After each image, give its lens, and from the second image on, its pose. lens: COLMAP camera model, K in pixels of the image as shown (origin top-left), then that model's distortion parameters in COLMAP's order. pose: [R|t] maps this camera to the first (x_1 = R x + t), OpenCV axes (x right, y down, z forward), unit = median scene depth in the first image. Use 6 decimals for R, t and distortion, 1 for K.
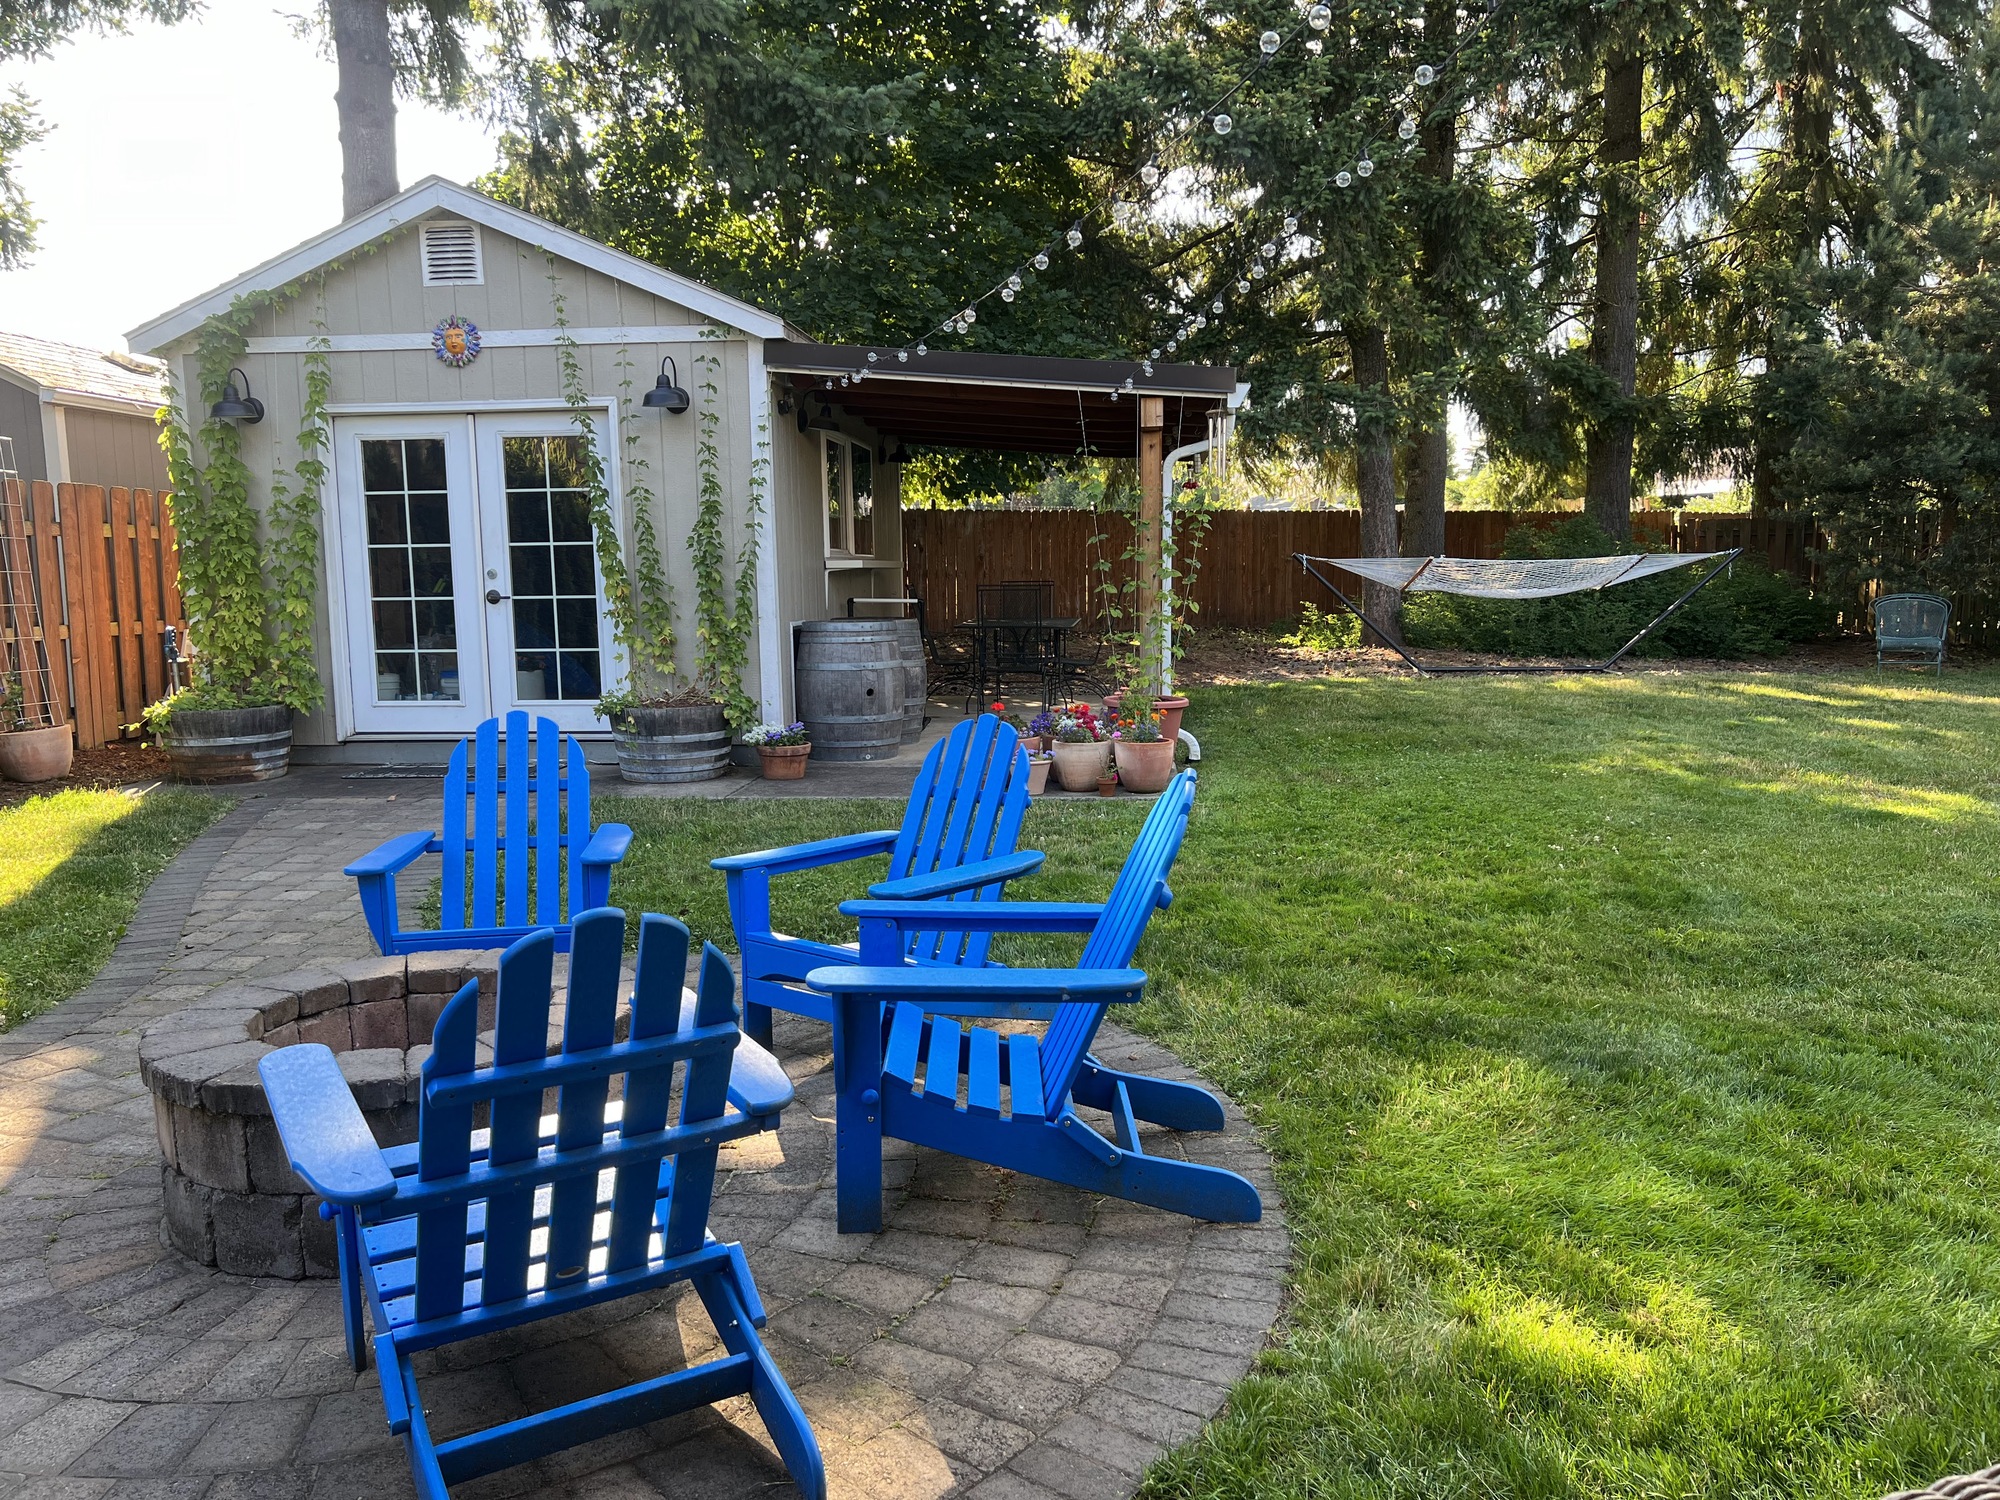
lens RADIAL K [[1502.8, 0, 986.5], [0, 1502.8, 764.3], [0, 0, 1]] dist [0.040987, -0.046710]
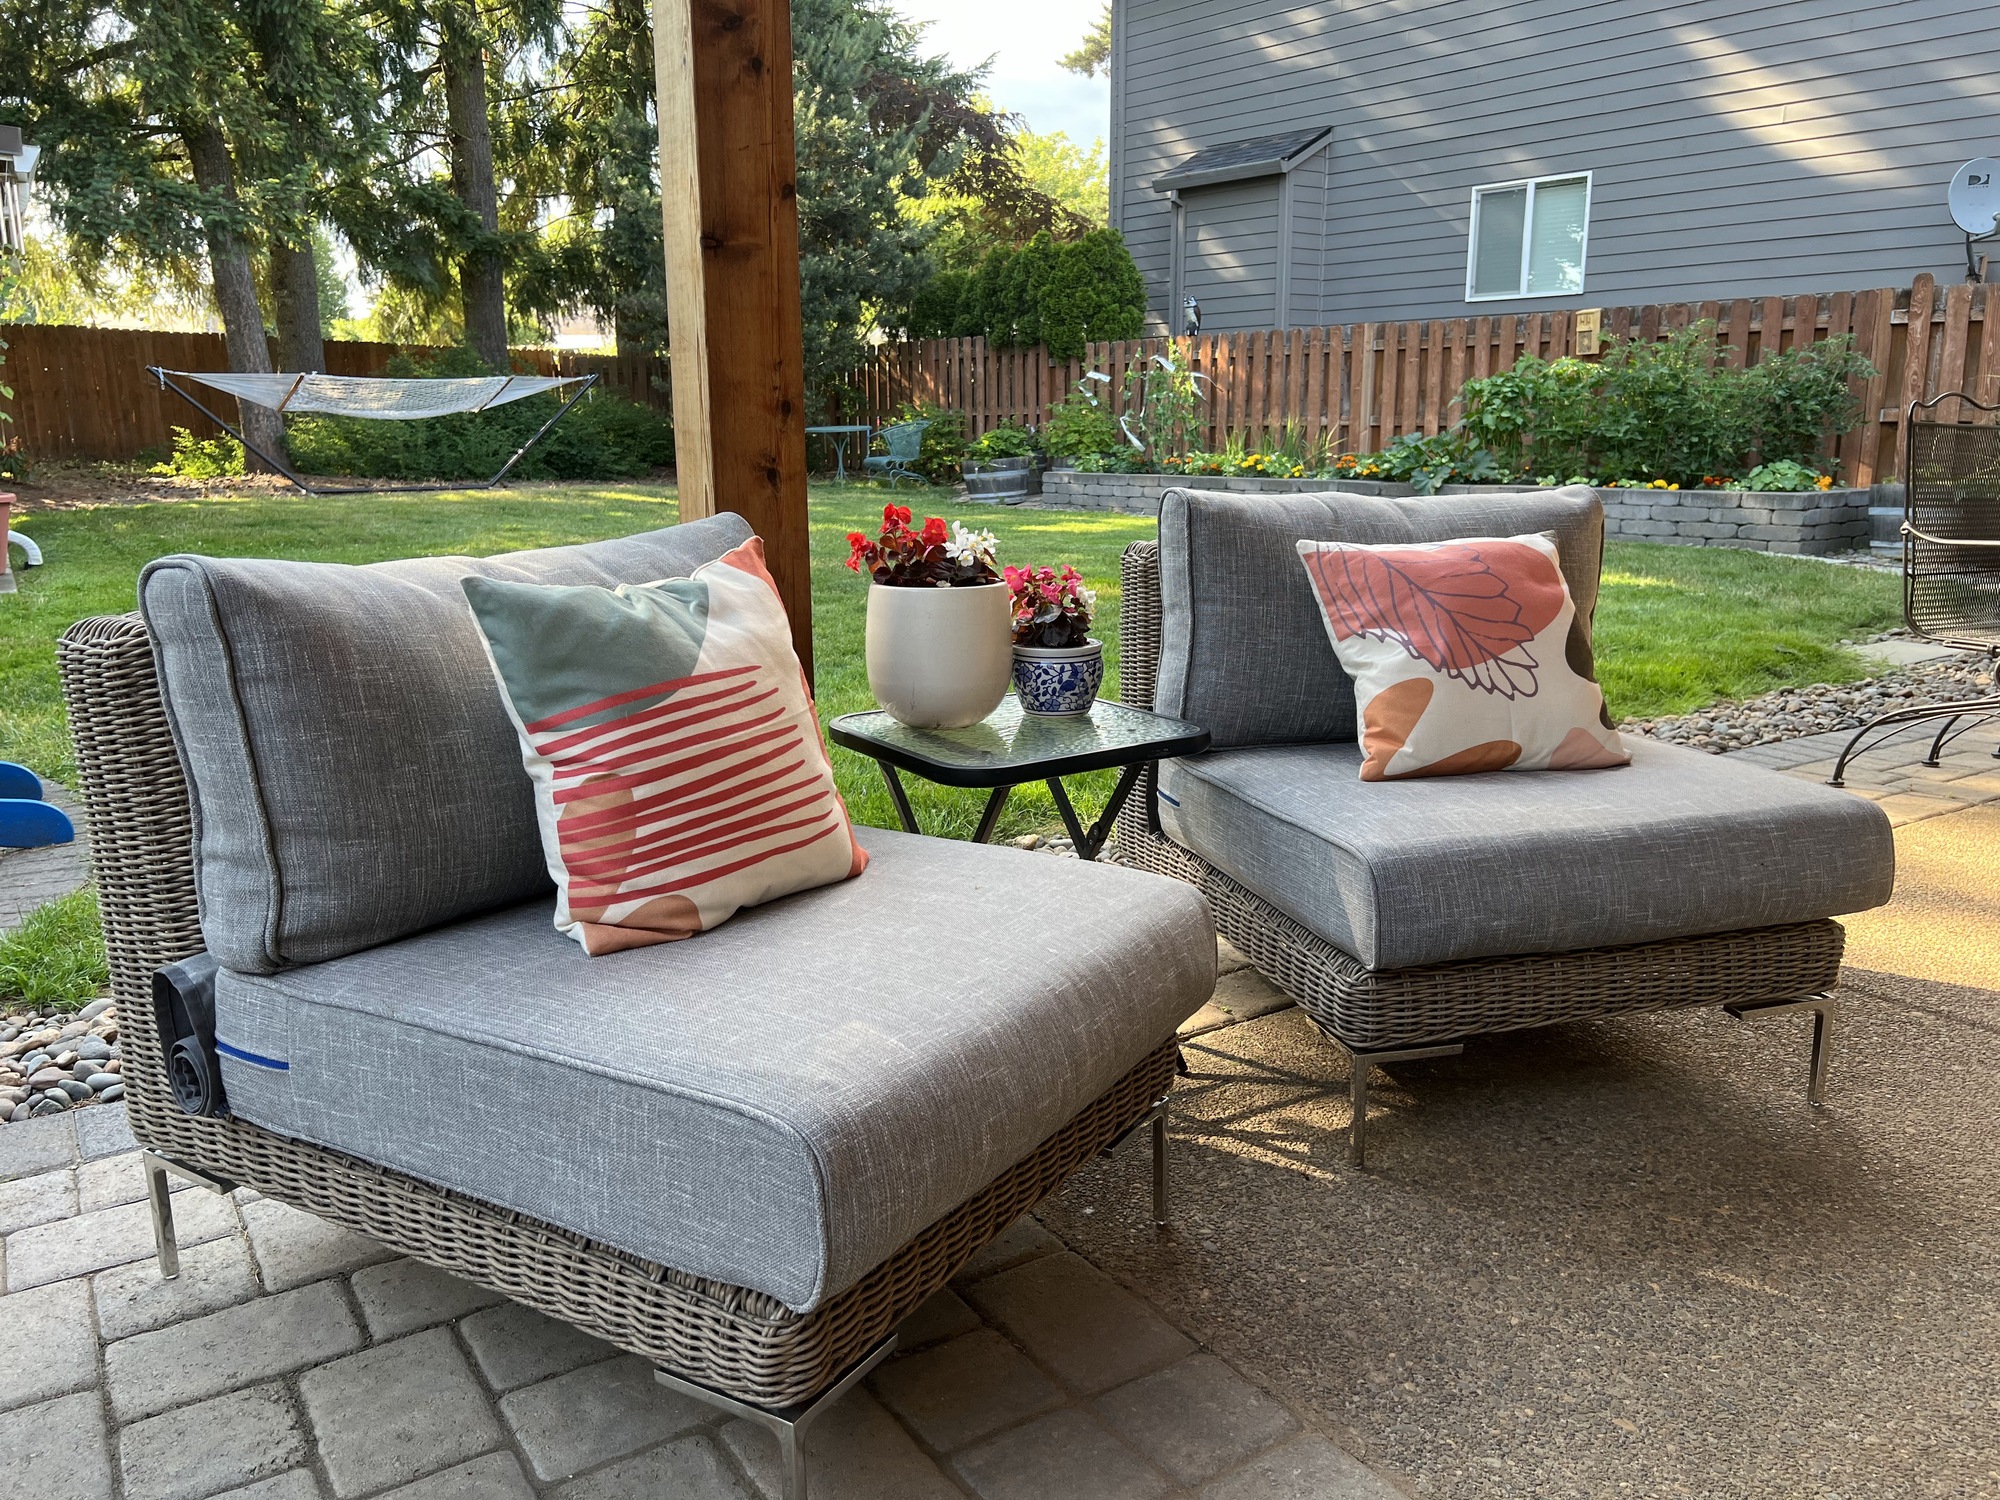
lens RADIAL K [[1502.8, 0, 984.8], [0, 1502.8, 765.7], [0, 0, 1]] dist [0.040987, -0.046710]
pose [[0.781732, -0.133177, 0.609228, 0.009319], [0.077202, 0.990083, 0.117370, 0.050213], [-0.618818, -0.044718, 0.784261, -0.090440]]
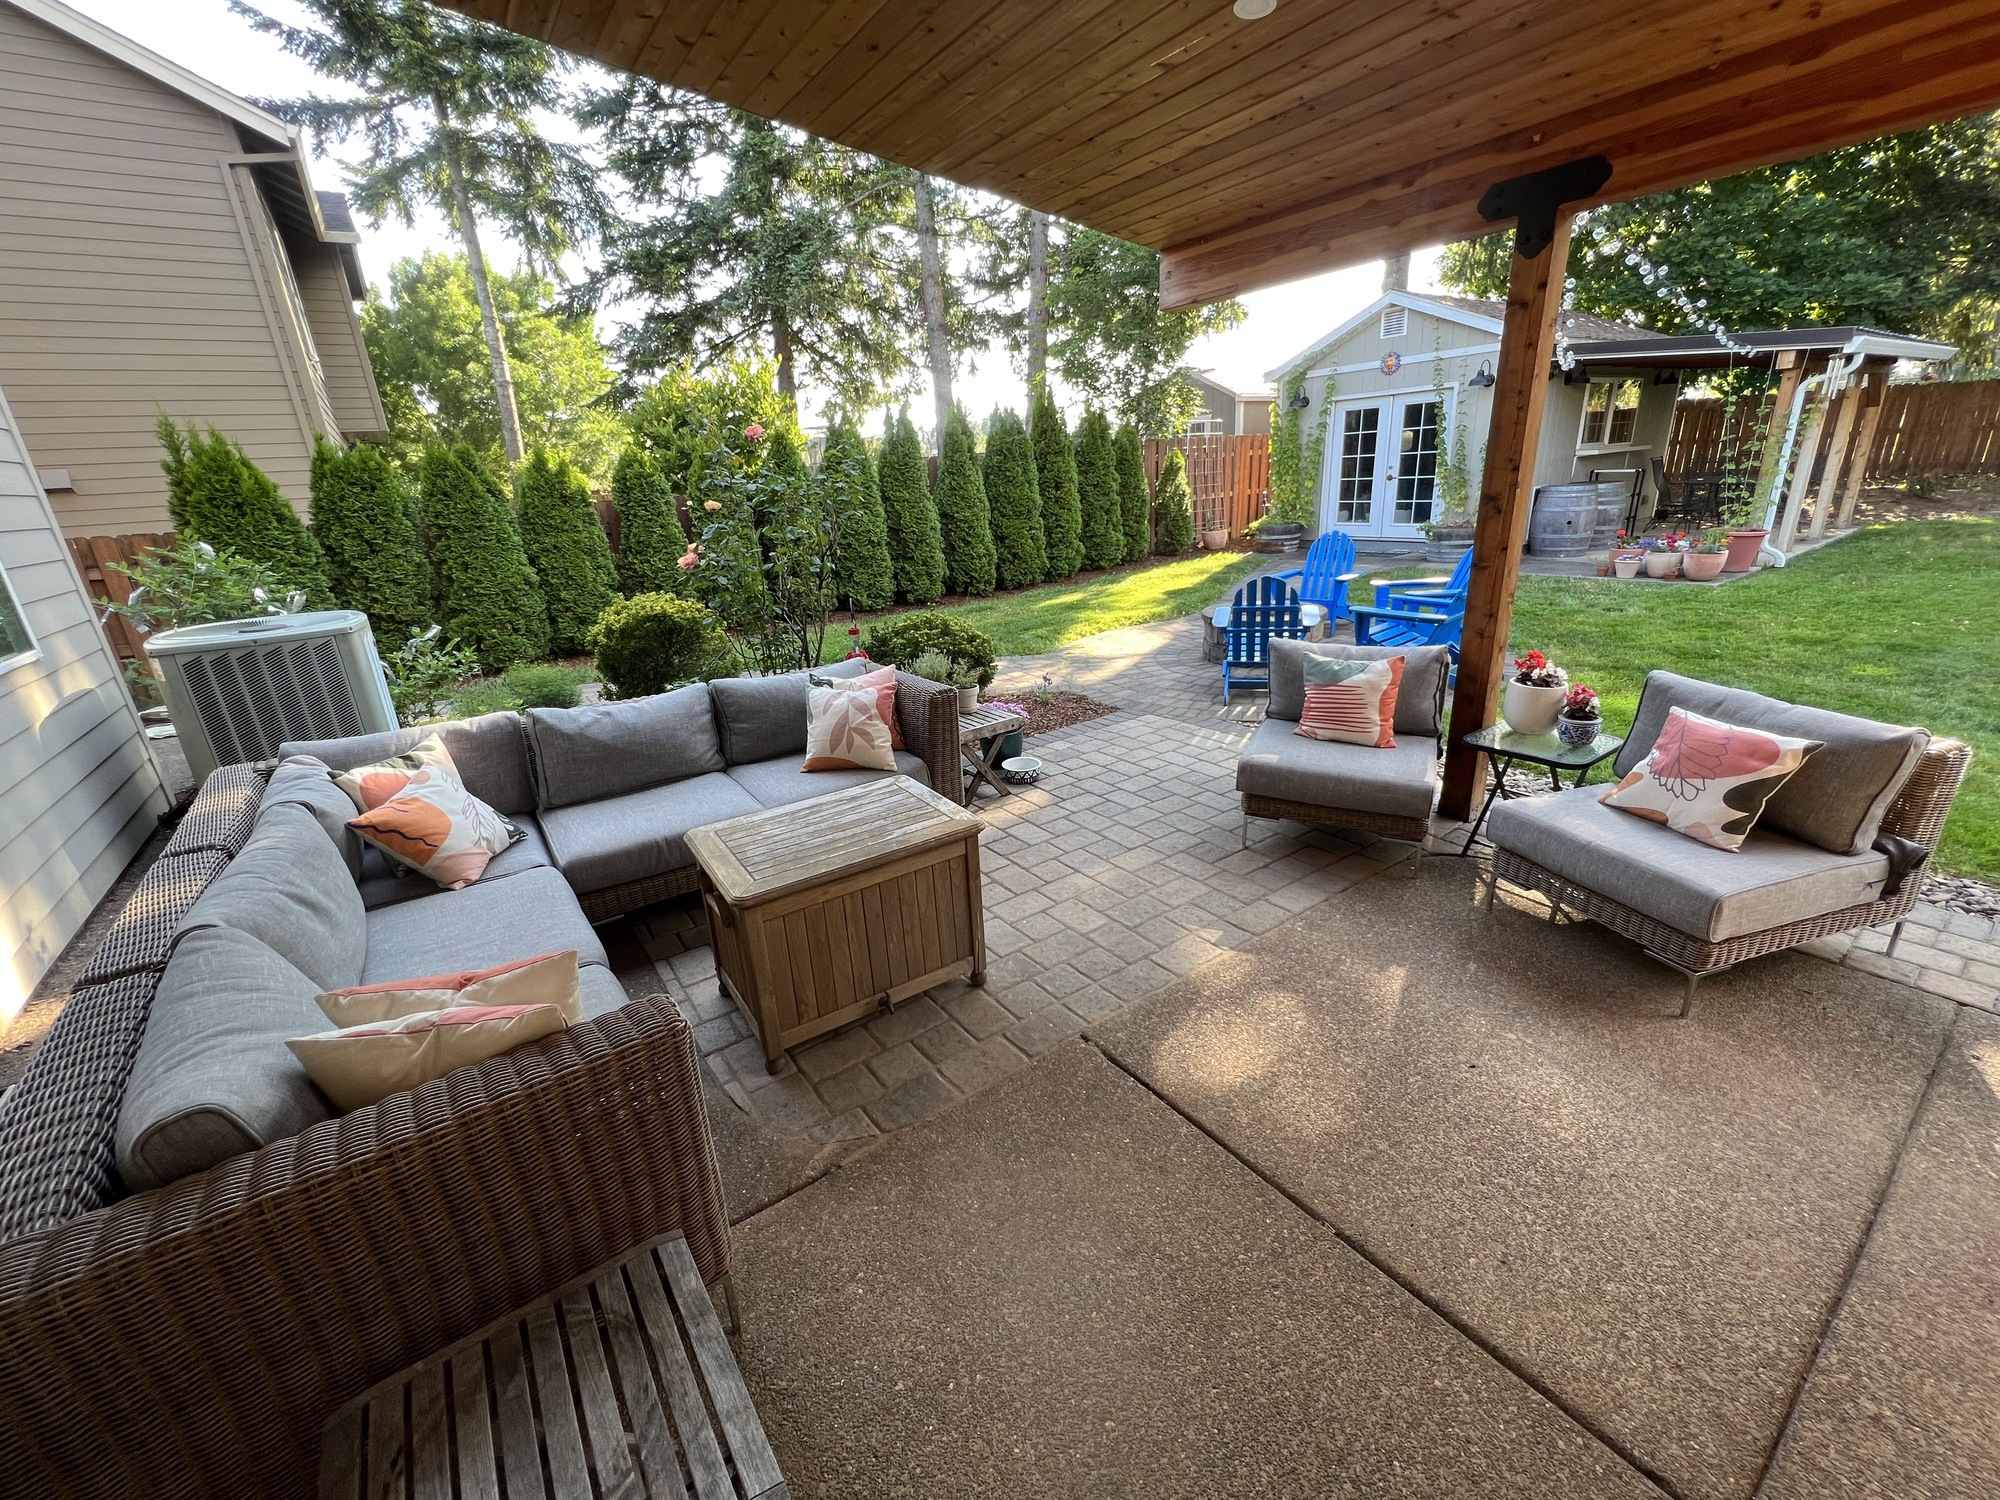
lens RADIAL K [[799.5, 0, 988.0], [0, 799.5, 754.0], [0, 0, 1]] dist [-0.008206, 0.001839]
pose [[0.651593, 0.228485, -0.723340, 0.237470], [-0.042394, 0.963038, 0.266010, -0.000179], [0.757383, -0.142664, 0.637195, -0.294419]]
